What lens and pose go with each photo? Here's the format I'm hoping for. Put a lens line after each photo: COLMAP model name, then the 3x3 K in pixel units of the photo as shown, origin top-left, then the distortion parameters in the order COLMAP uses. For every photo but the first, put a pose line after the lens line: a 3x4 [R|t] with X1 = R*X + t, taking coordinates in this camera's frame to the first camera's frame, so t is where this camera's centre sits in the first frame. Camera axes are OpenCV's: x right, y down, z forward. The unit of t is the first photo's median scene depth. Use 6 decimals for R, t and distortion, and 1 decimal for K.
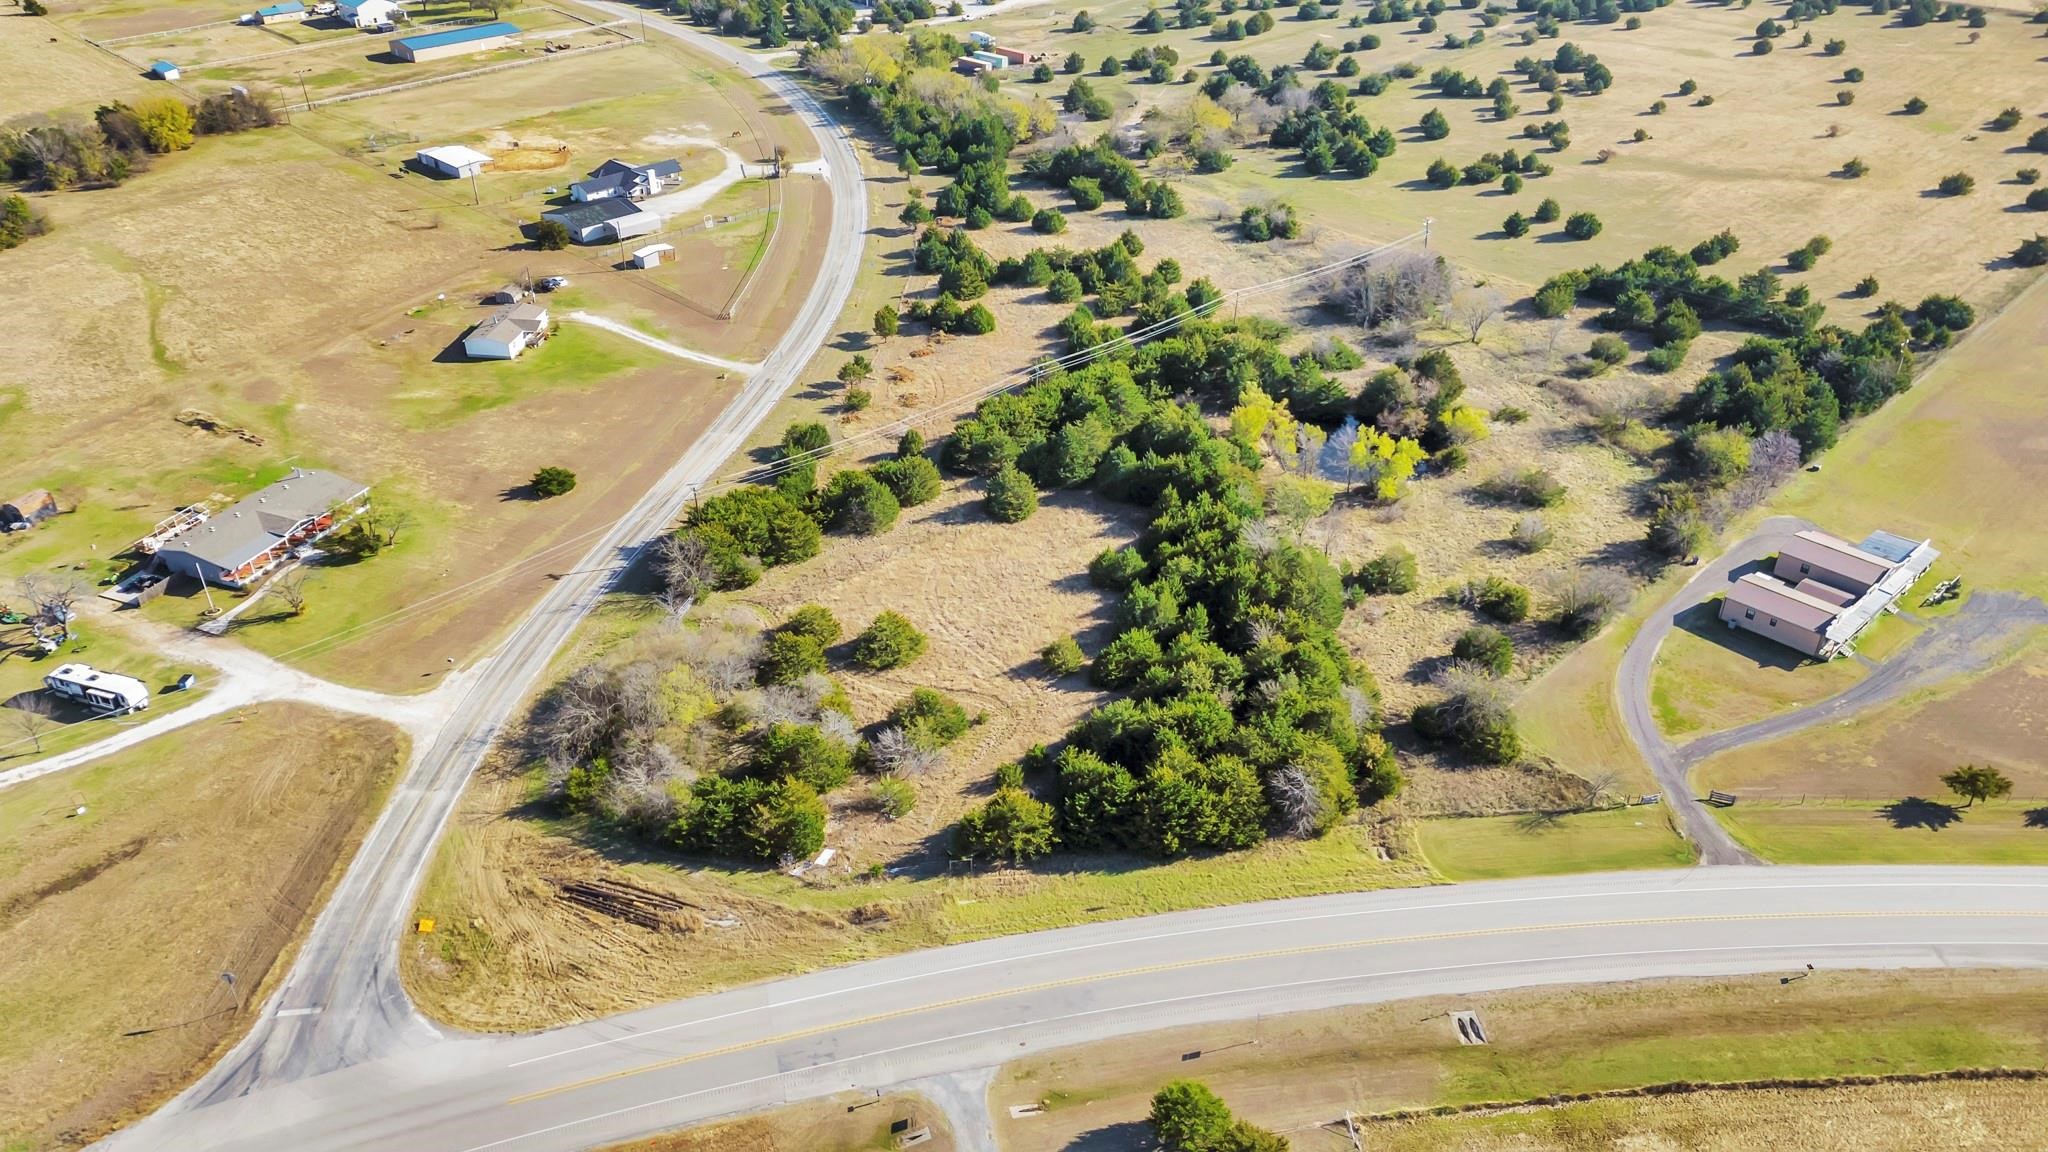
lens RADIAL K [[1511.6, 0, 1019.4], [0, 1511.6, 541.2], [0, 0, 1]] dist [0.076596, -0.052692]
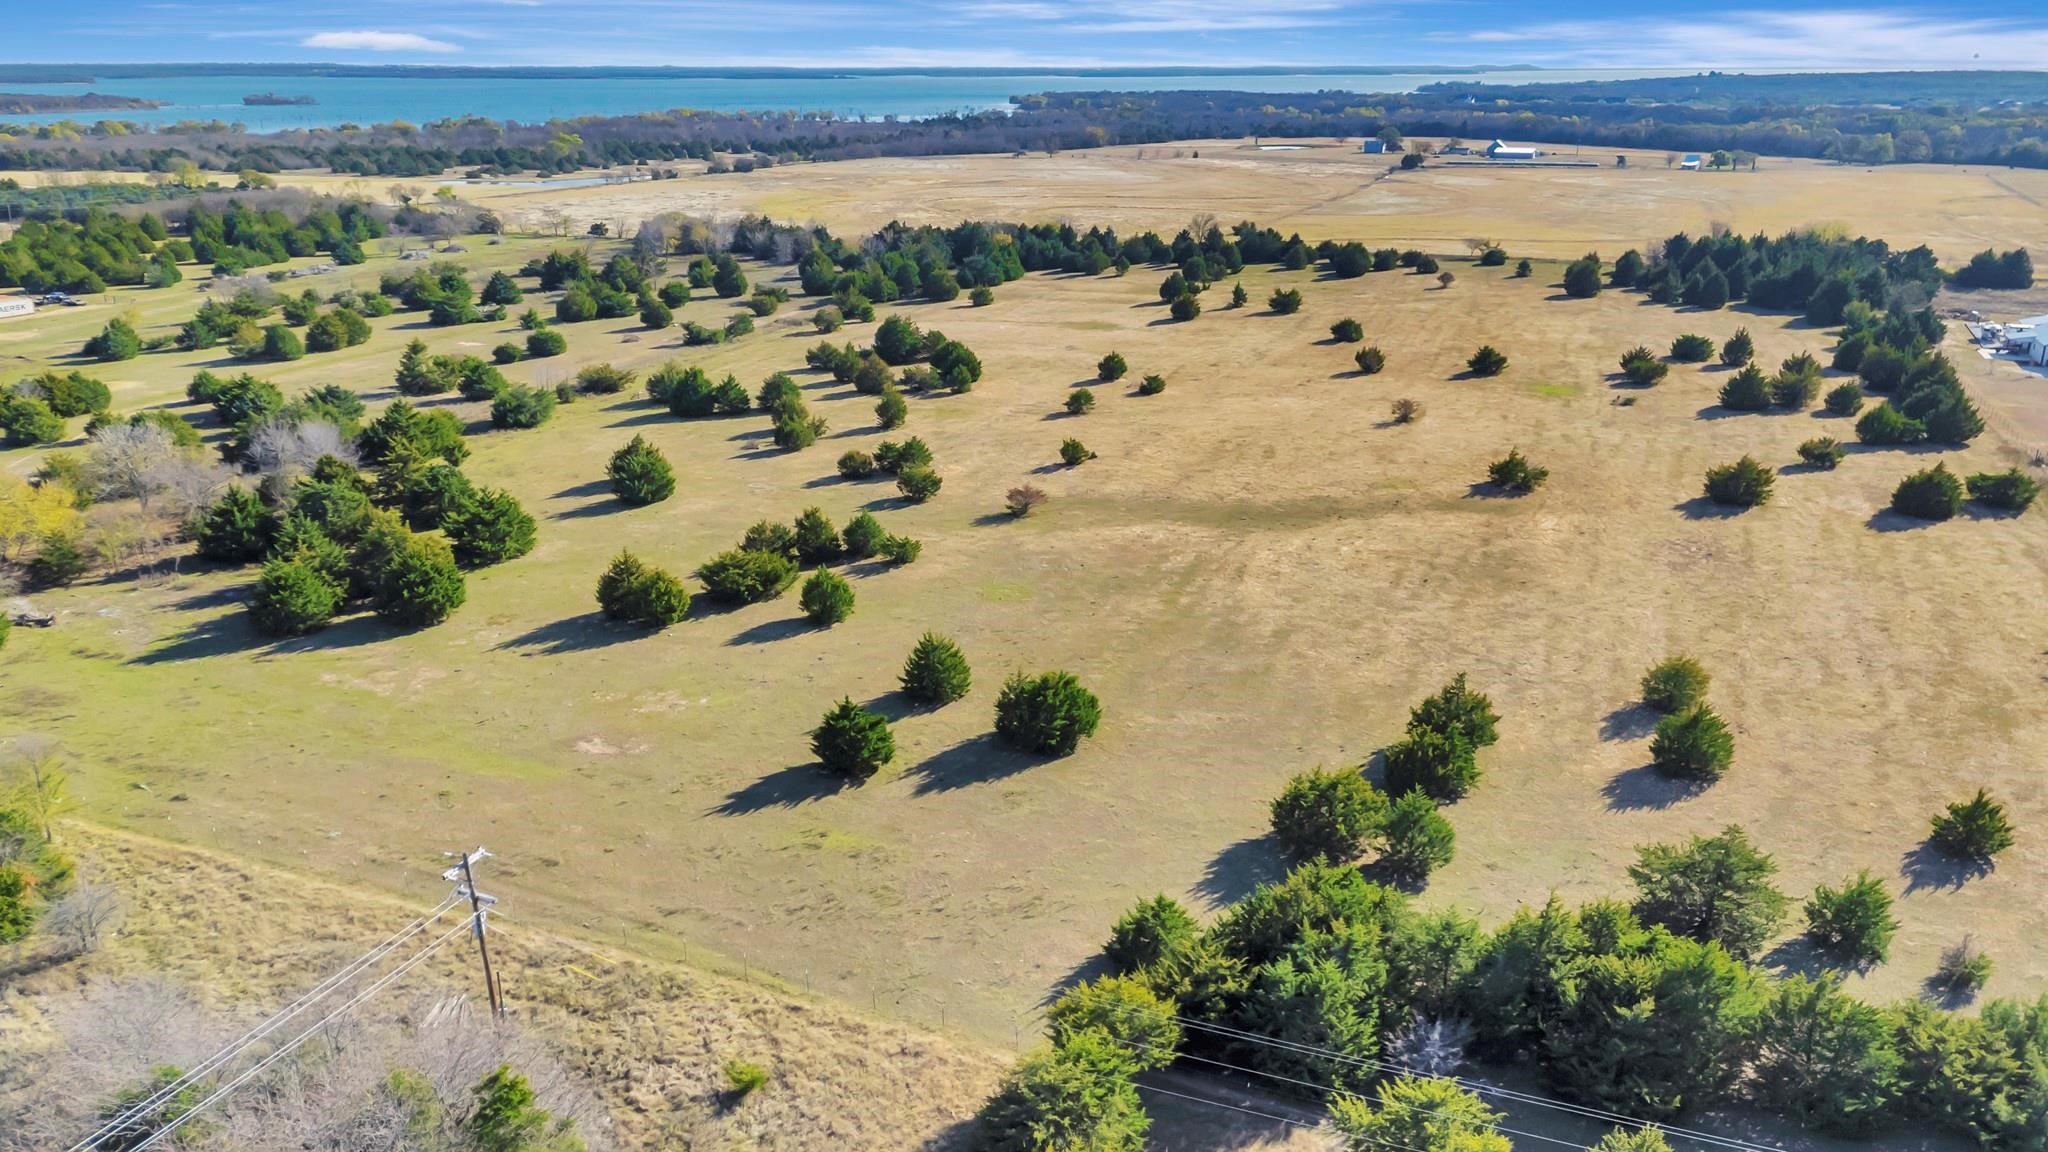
lens RADIAL K [[1511.6, 0, 1019.4], [0, 1511.6, 541.2], [0, 0, 1]] dist [0.076596, -0.052692]
pose [[0.912668, -0.121889, 0.390102, 0.208171], [0.209616, 0.958994, -0.190768, -0.155780], [-0.350853, 0.255880, 0.900793, 0.603758]]
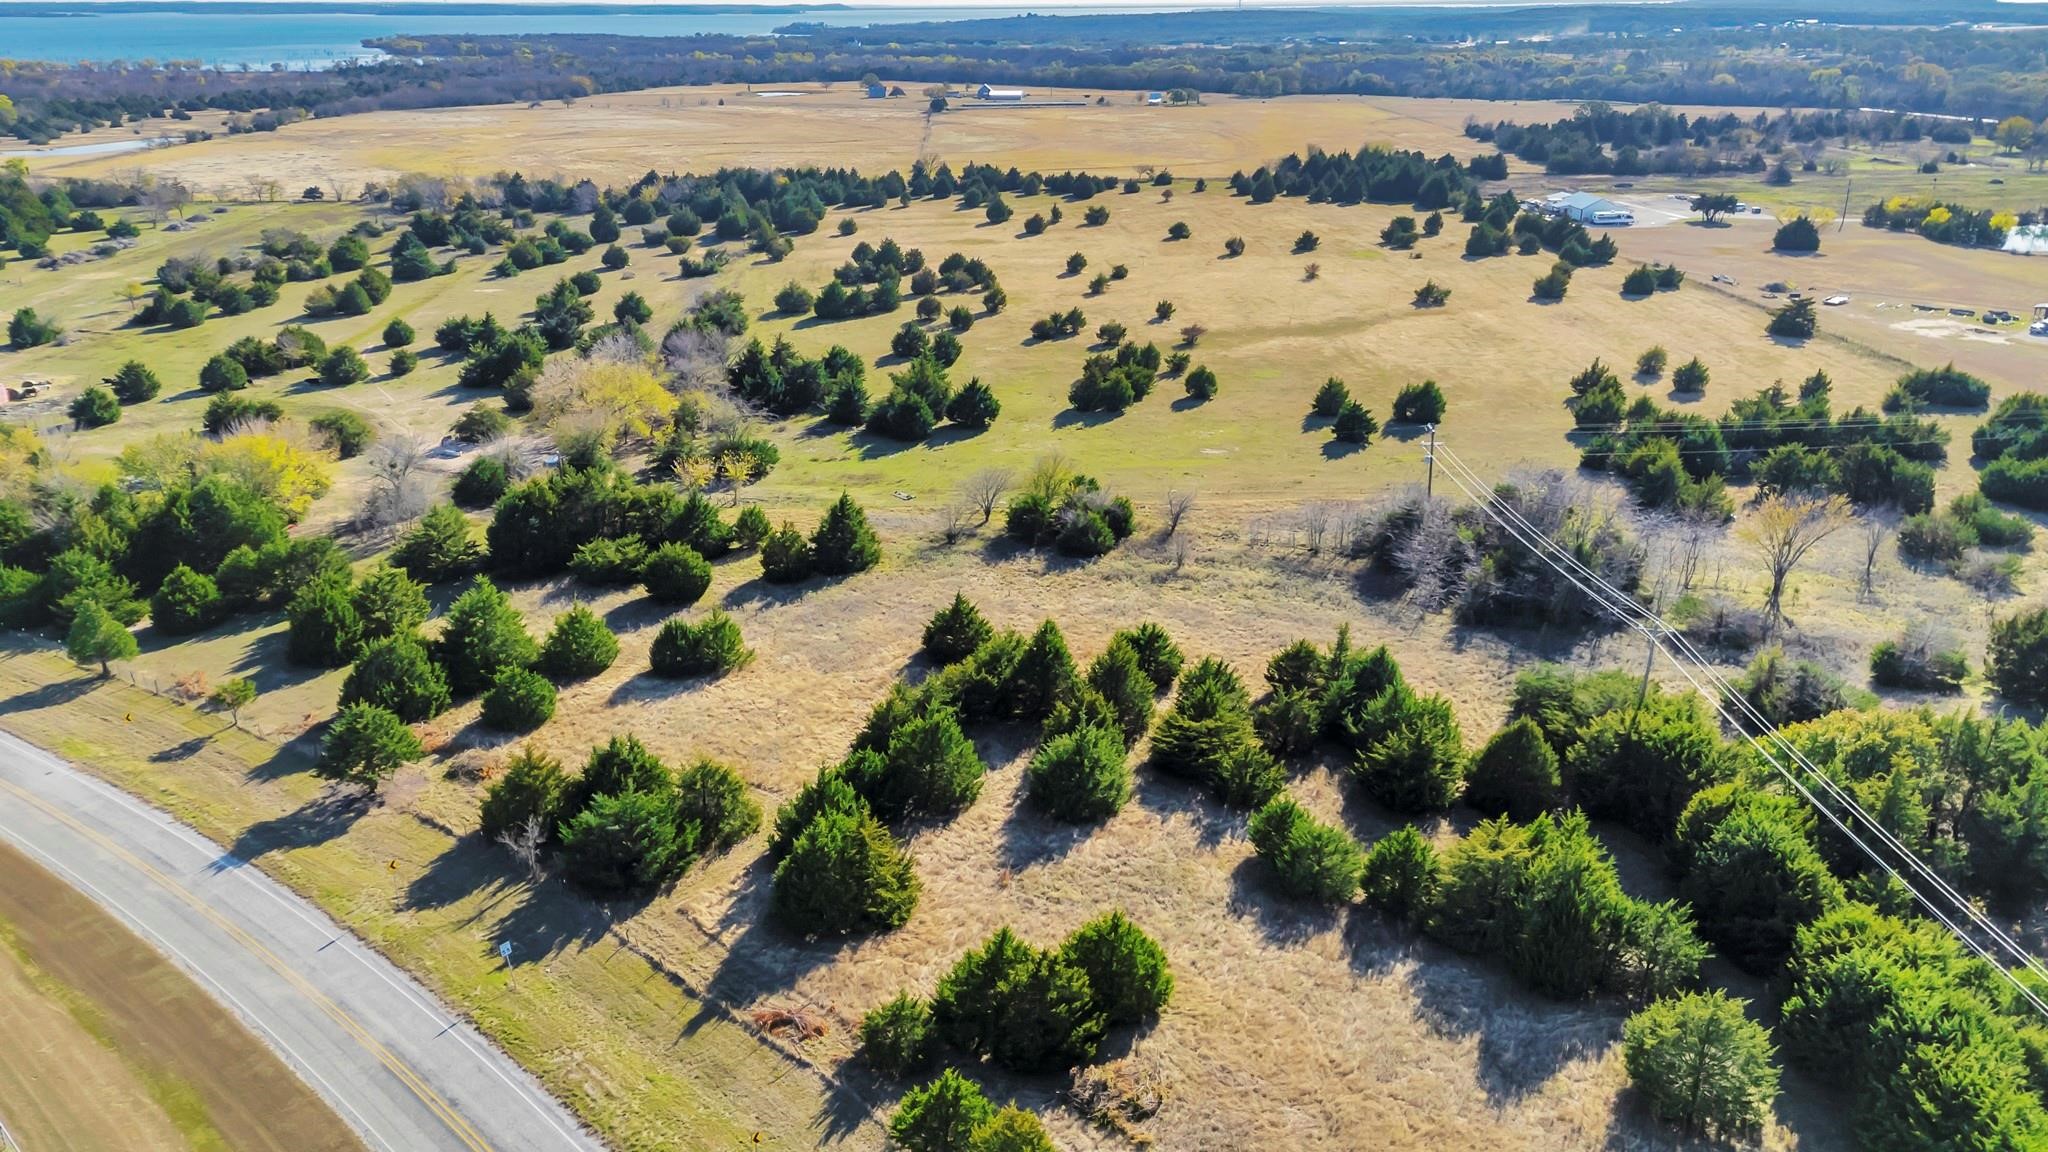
lens RADIAL K [[1514.8, 0, 1007.6], [0, 1514.8, 623.7], [0, 0, 1]] dist [0.078914, -0.057093]
pose [[0.665953, -0.284660, 0.689547, -0.174291], [0.387502, 0.921847, 0.006316, -0.165597], [-0.637455, 0.262994, 0.724214, 0.583432]]
